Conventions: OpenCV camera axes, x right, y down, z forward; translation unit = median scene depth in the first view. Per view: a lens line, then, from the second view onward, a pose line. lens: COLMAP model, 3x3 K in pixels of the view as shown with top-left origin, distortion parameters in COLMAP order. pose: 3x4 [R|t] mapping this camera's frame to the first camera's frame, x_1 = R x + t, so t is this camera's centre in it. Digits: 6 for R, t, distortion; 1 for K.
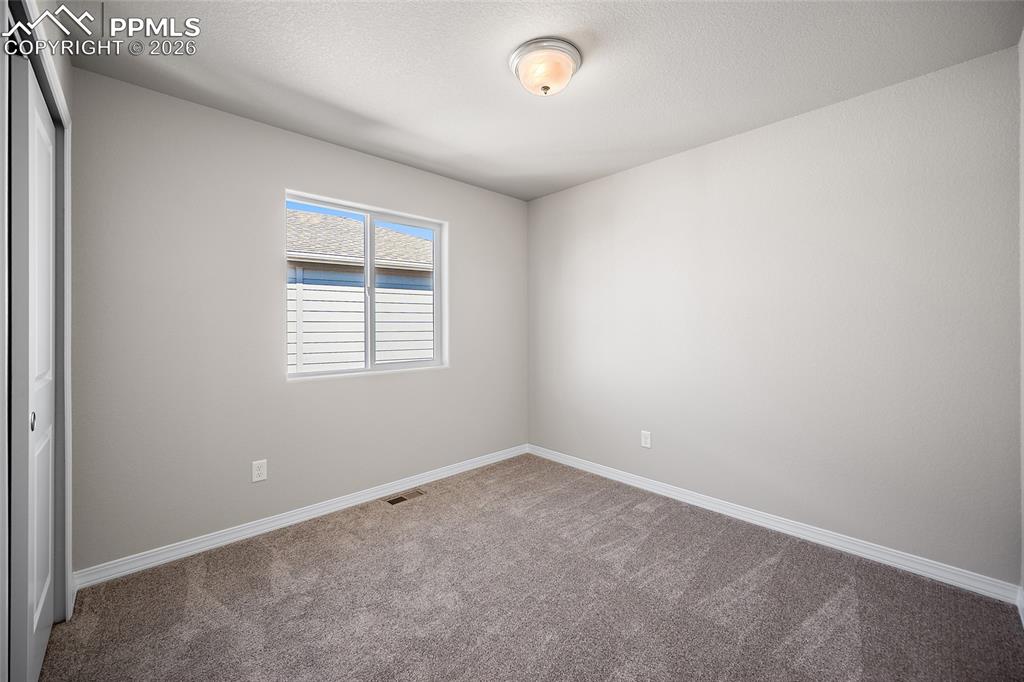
lens RADIAL K [[405.2, 0, 513.6], [0, 405.2, 336.9], [0, 0, 1]] dist [-0.000254, 0.000097]
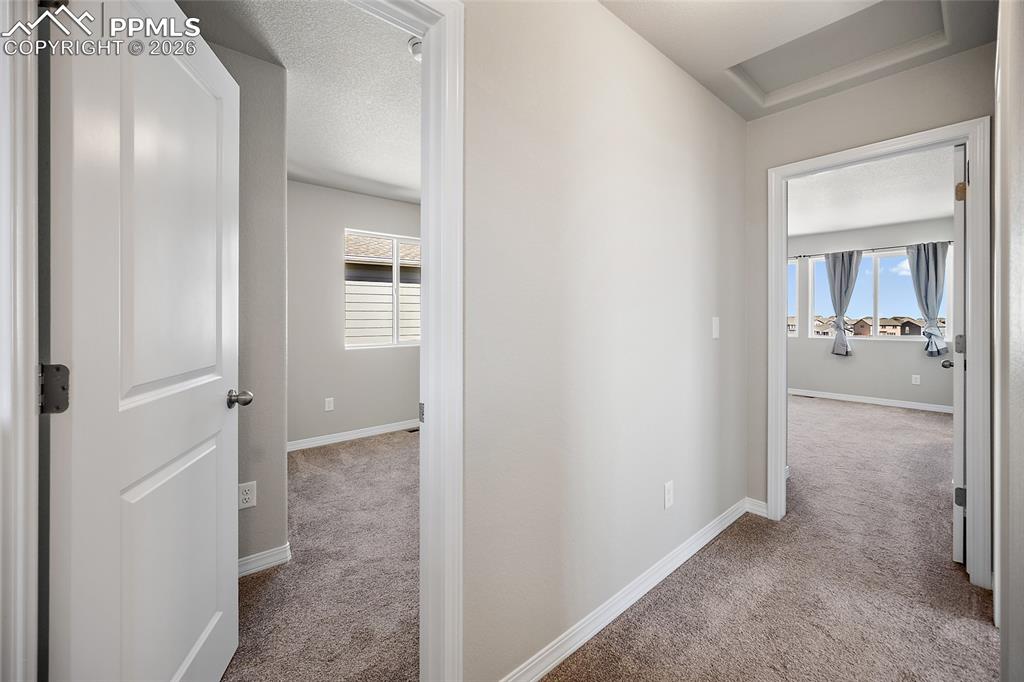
lens RADIAL K [[411.1, 0, 514.5], [0, 411.1, 320.6], [0, 0, 1]] dist [-0.001901, -0.000296]
pose [[0.999087, -0.001057, -0.042716, 0.170124], [0.000533, 0.999924, -0.012286, 0.018141], [0.042726, 0.012252, 0.999012, -0.578659]]
